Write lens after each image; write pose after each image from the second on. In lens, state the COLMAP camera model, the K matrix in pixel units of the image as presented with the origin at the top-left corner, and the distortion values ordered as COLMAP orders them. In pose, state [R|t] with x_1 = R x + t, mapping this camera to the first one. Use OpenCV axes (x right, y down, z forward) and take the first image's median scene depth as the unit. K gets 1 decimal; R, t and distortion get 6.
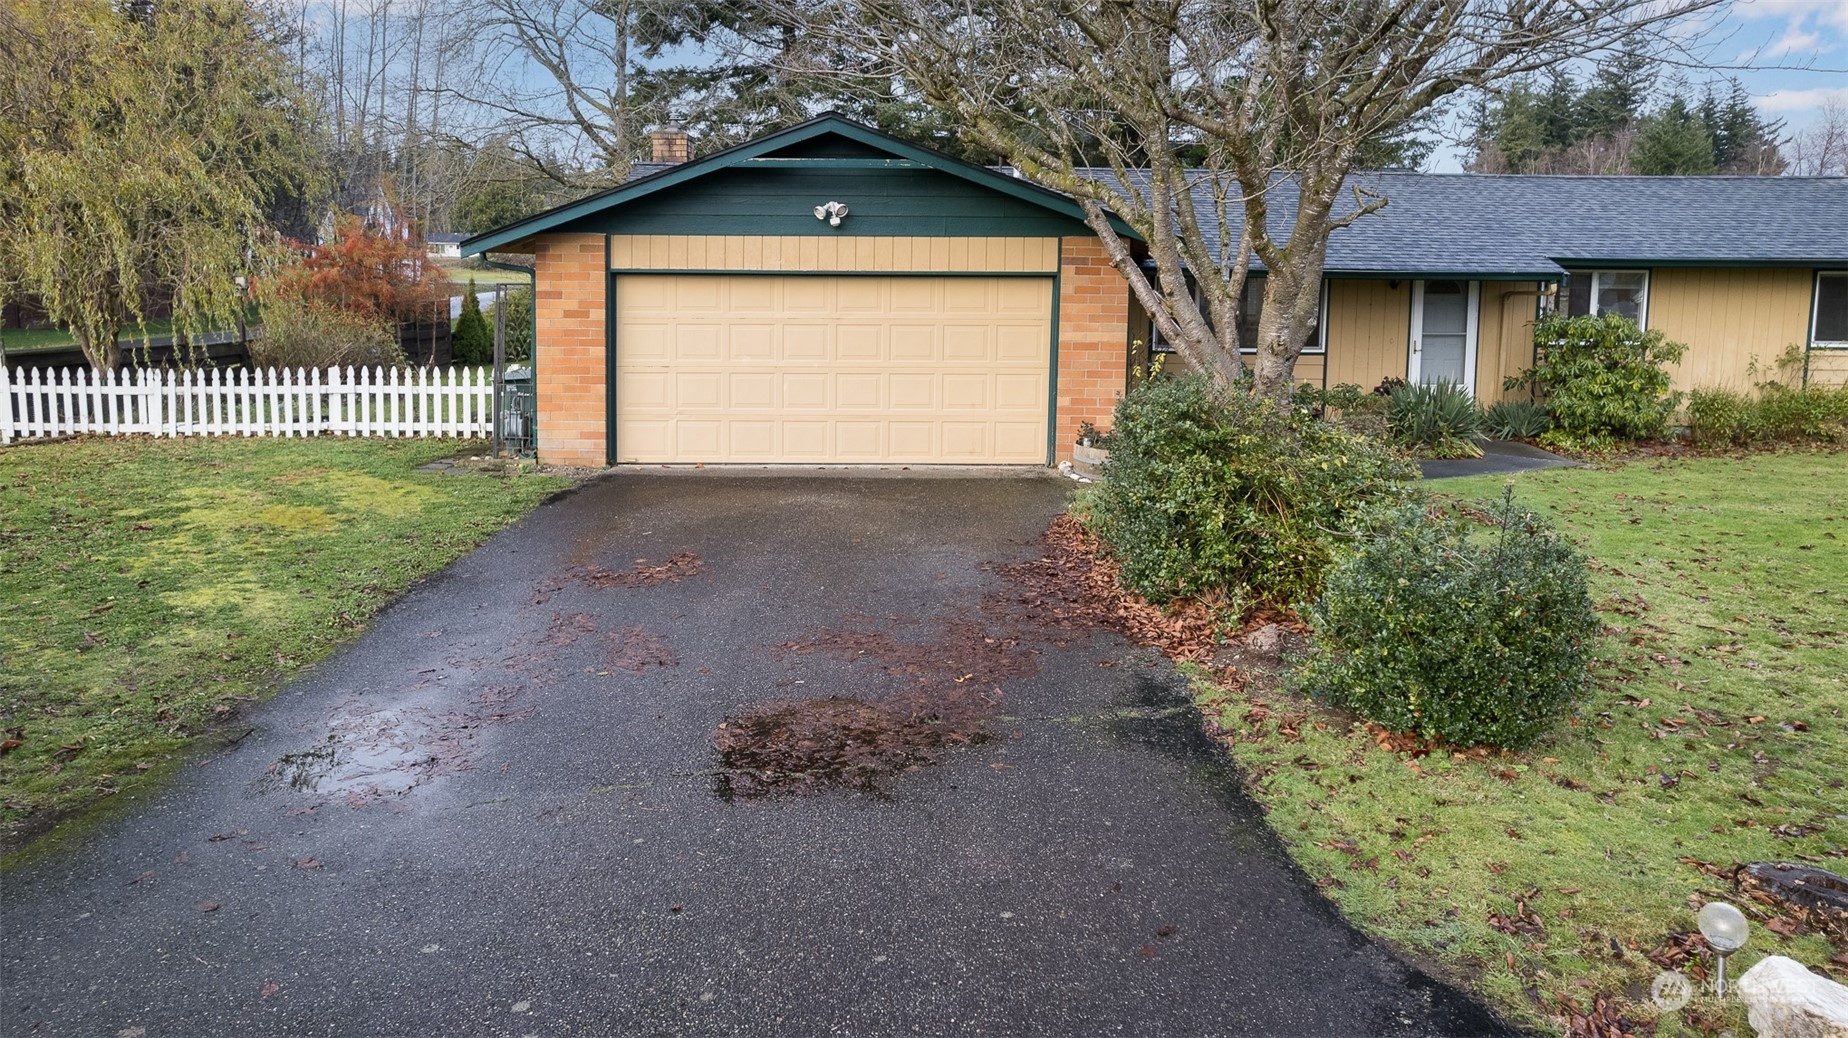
lens RADIAL K [[1215.7, 0, 875.7], [0, 1215.7, 448.3], [0, 0, 1]] dist [-0.051848, 0.041306]
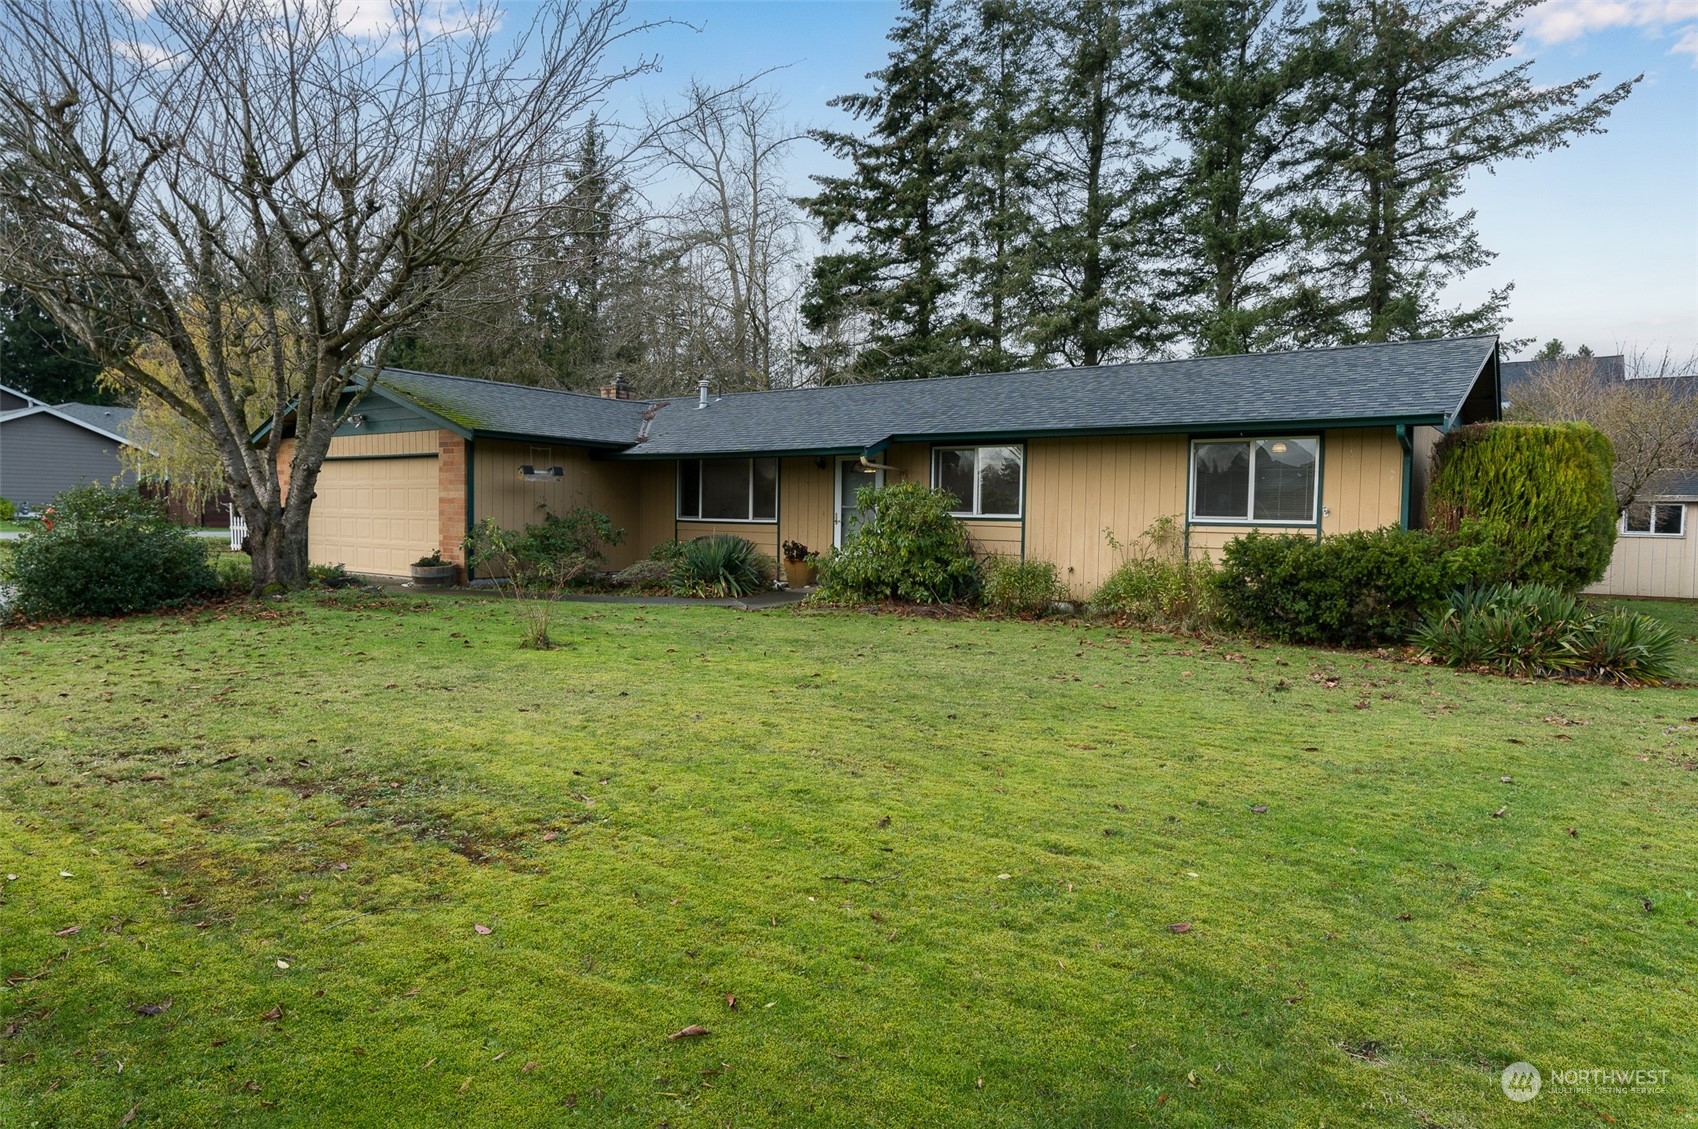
lens RADIAL K [[994.9, 0, 848.3], [0, 994.9, 577.2], [0, 0, 1]] dist [0.006334, -0.005064]
pose [[0.805463, 0.045582, -0.590891, 1.145074], [-0.098497, 0.993467, -0.057627, 0.028011], [0.584404, 0.104618, 0.804691, 0.285054]]
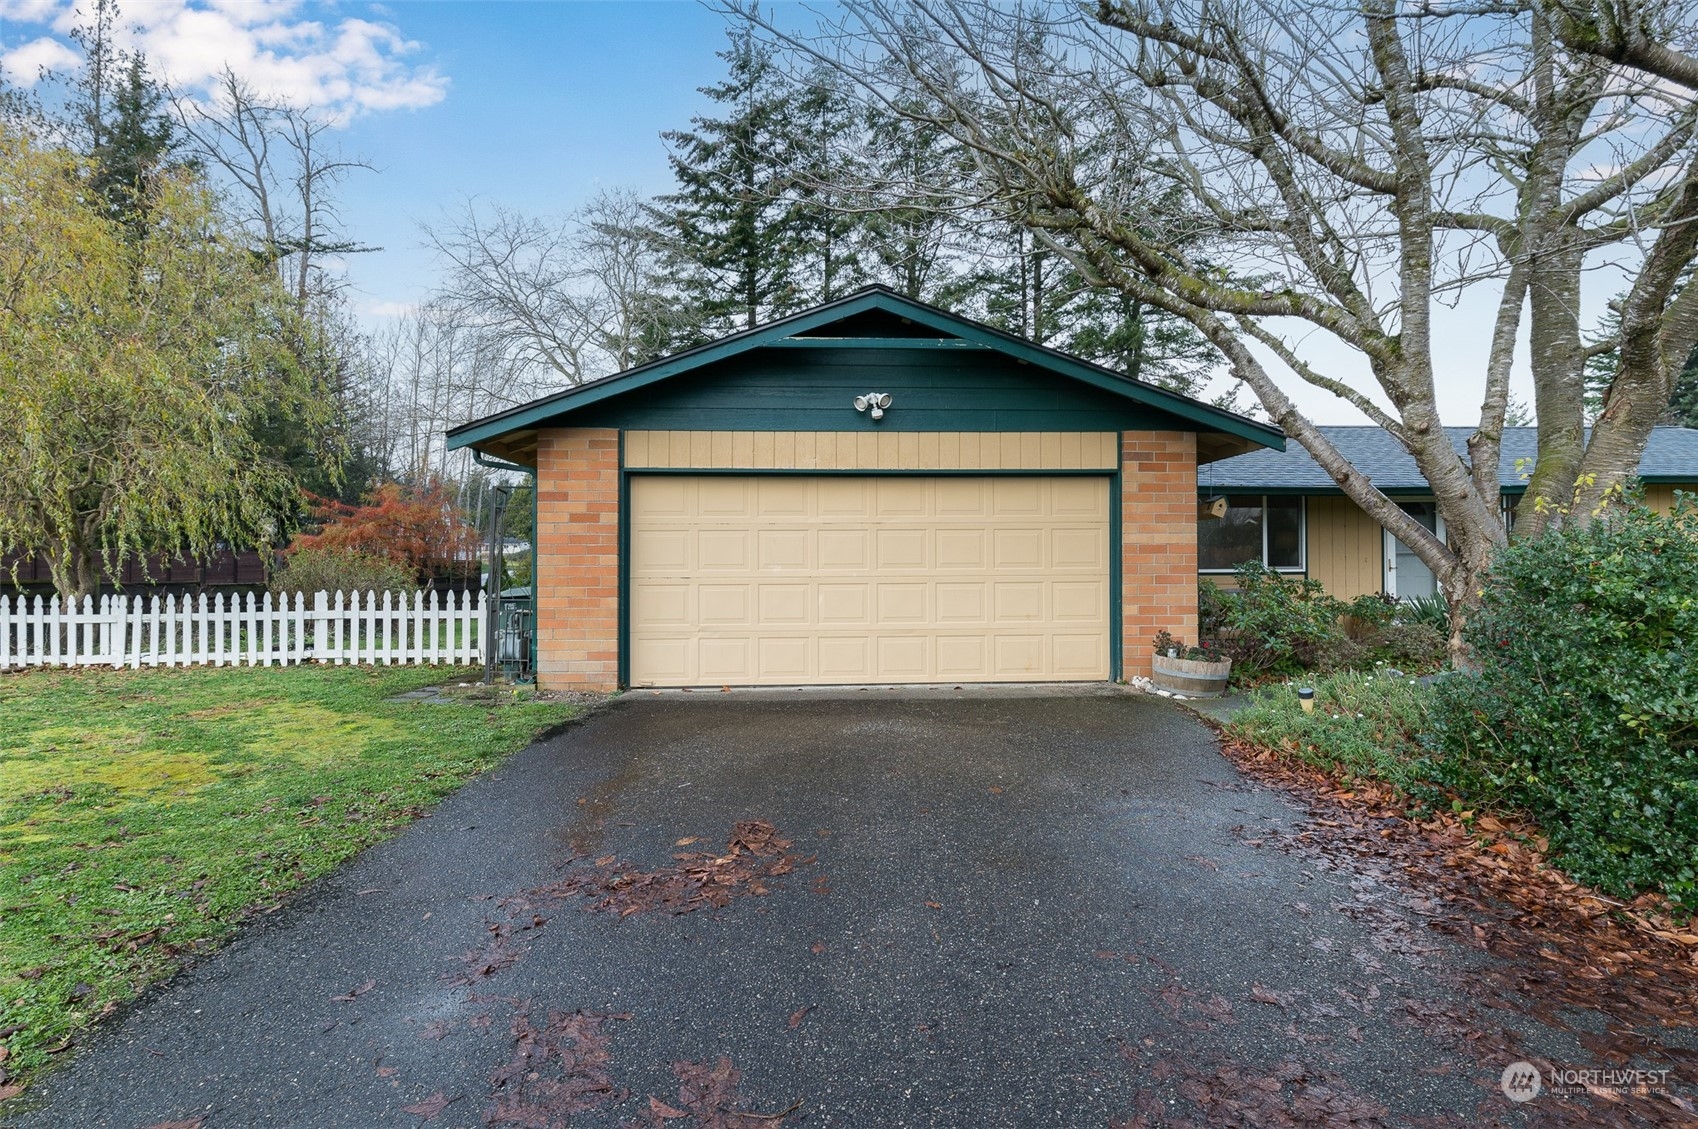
lens RADIAL K [[790.6, 0, 820.6], [0, 790.6, 583.3], [0, 0, 1]] dist [0.004327, -0.001613]
pose [[0.998749, -0.009885, 0.049013, -0.093116], [0.015853, 0.992291, -0.122913, 0.009147], [-0.047420, 0.123536, 0.991206, 0.380613]]
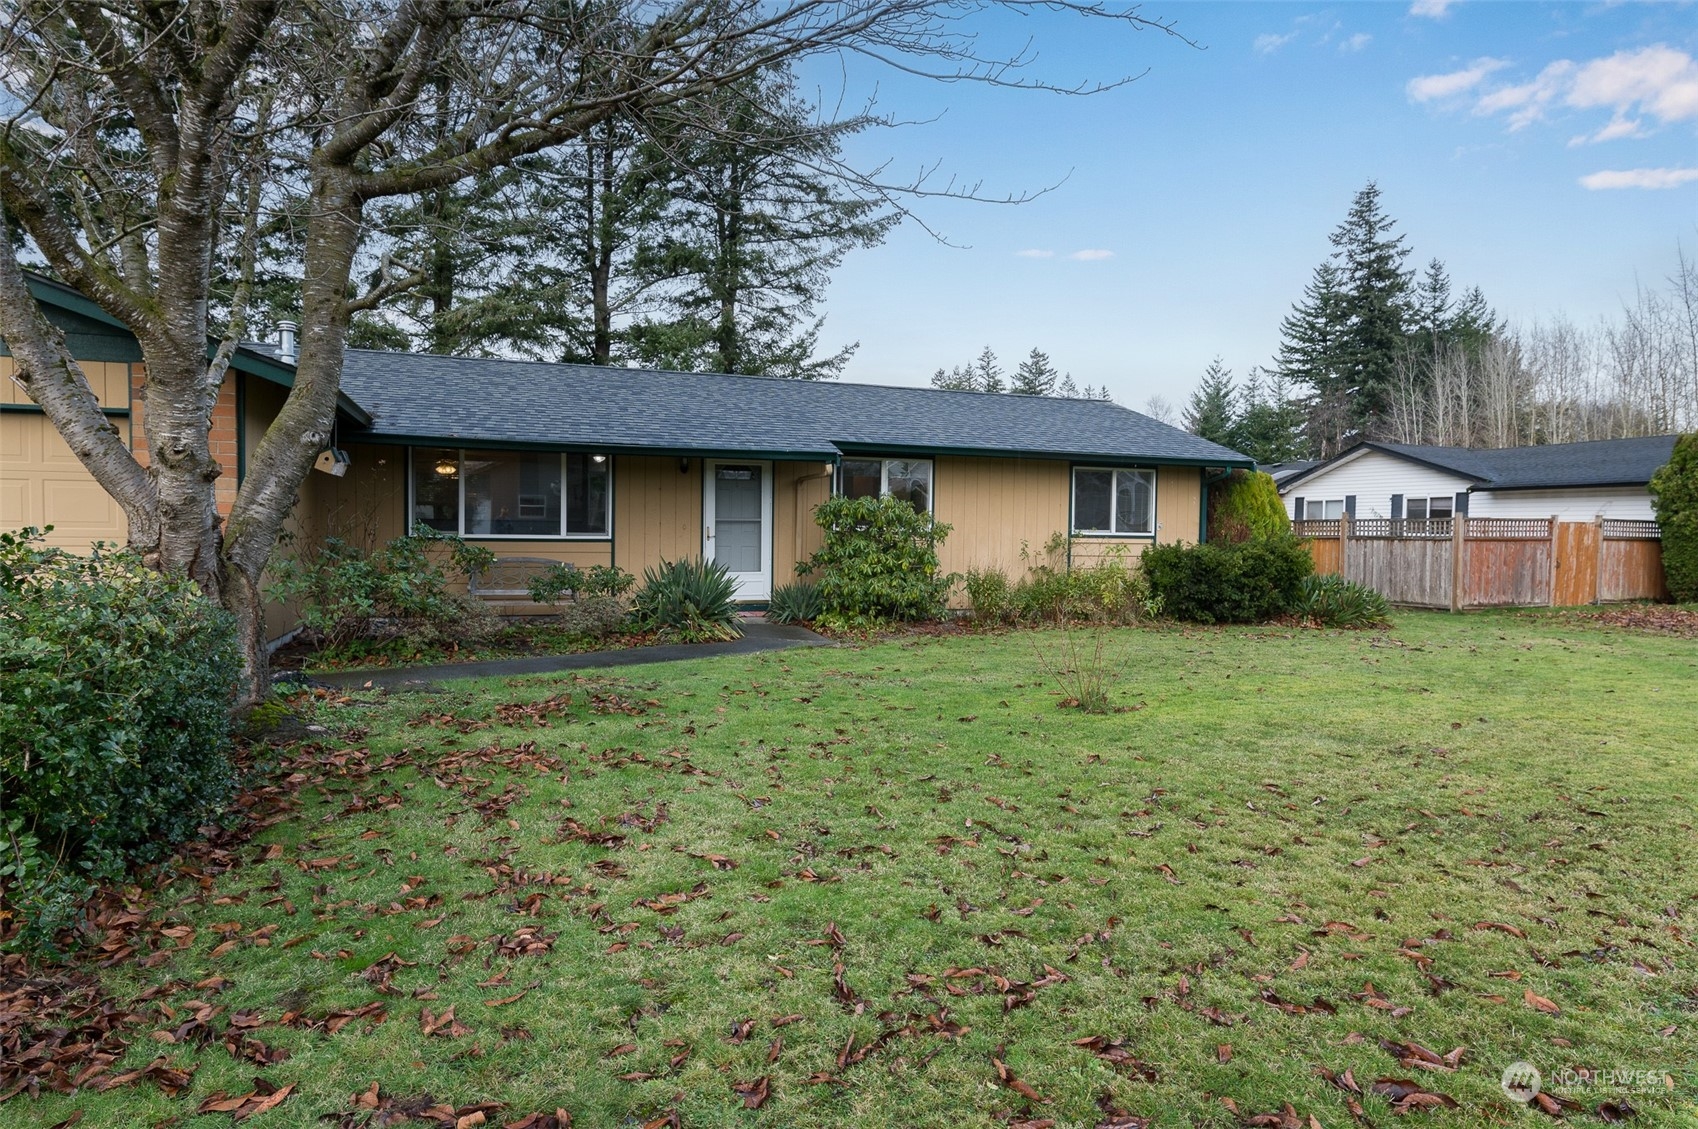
lens RADIAL K [[994.9, 0, 854.5], [0, 994.9, 565.6], [0, 0, 1]] dist [0.006334, -0.005064]
pose [[0.938951, -0.003937, 0.344029, 0.317521], [0.040069, 0.994382, -0.097978, 0.027829], [-0.341710, 0.105781, 0.933833, 0.248739]]
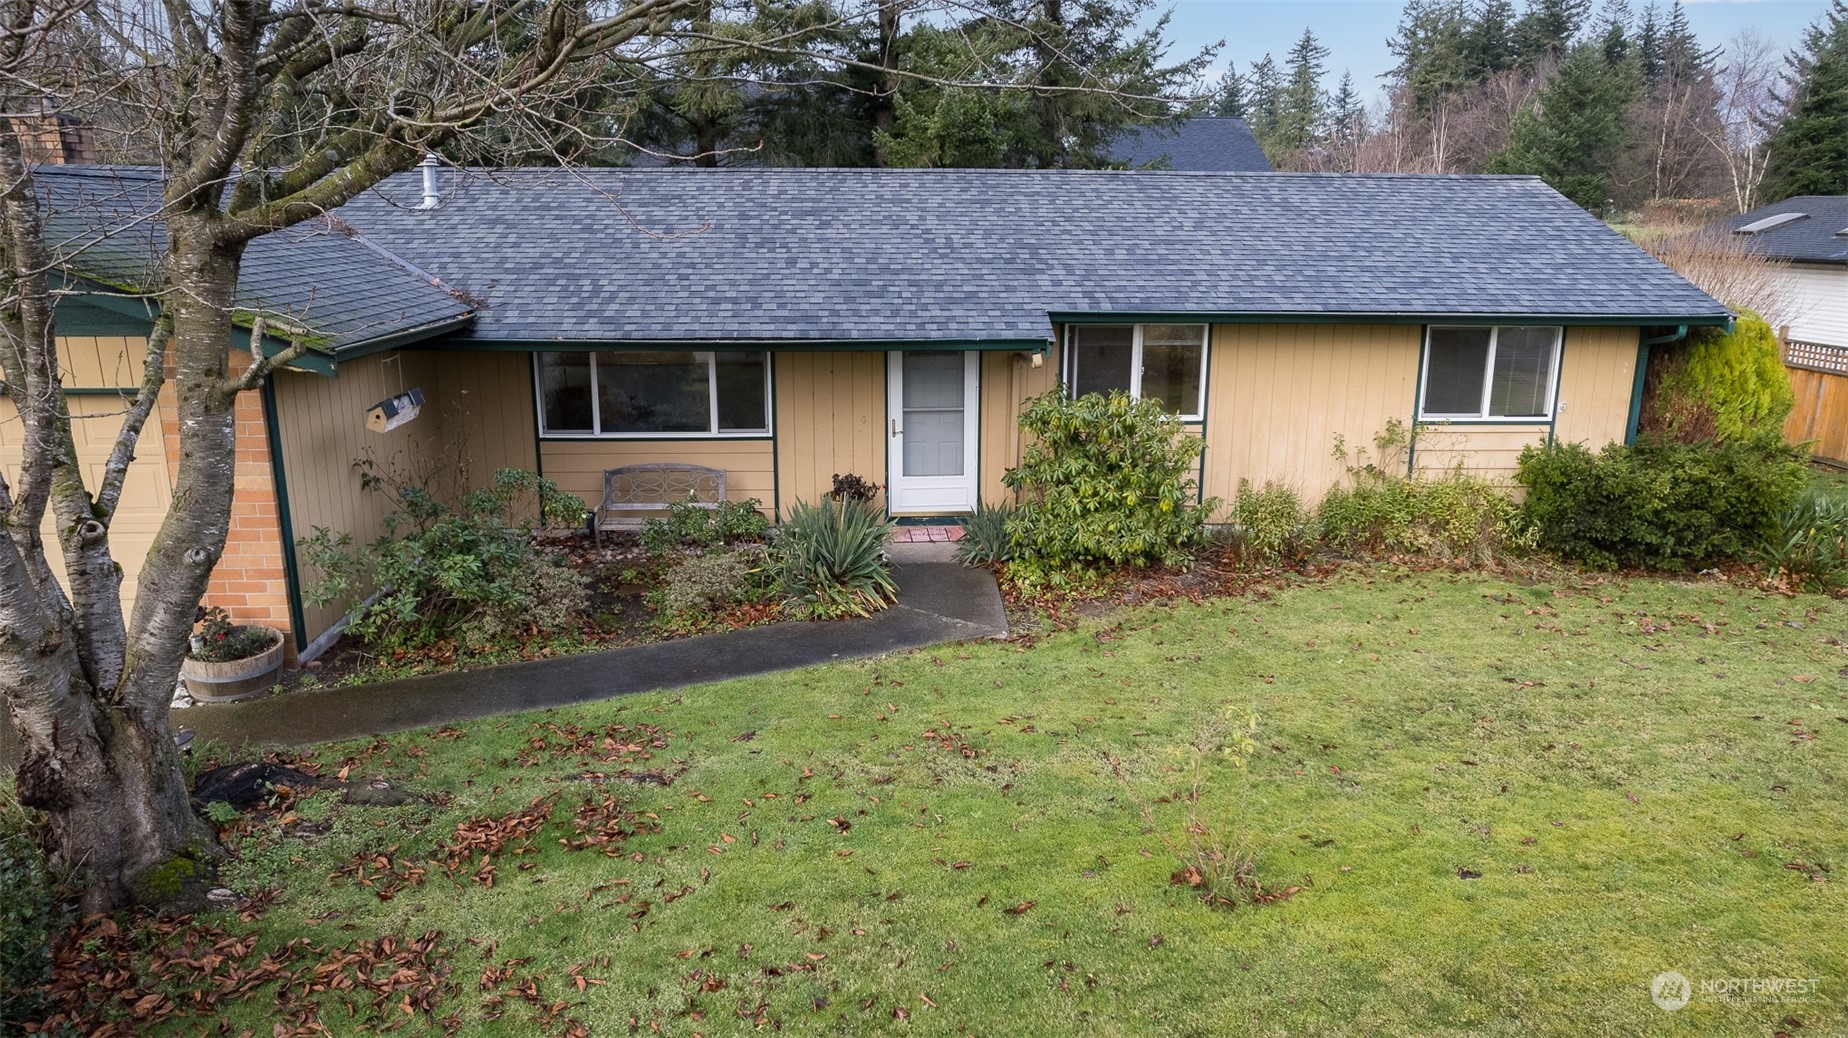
lens RADIAL K [[1215.7, 0, 924.9], [0, 1215.7, 509.2], [0, 0, 1]] dist [-0.051848, 0.041306]
pose [[0.998435, -0.015734, 0.053669, 0.477535], [0.009803, 0.993988, 0.109048, -0.130254], [-0.055062, -0.108351, 0.992587, 0.276207]]
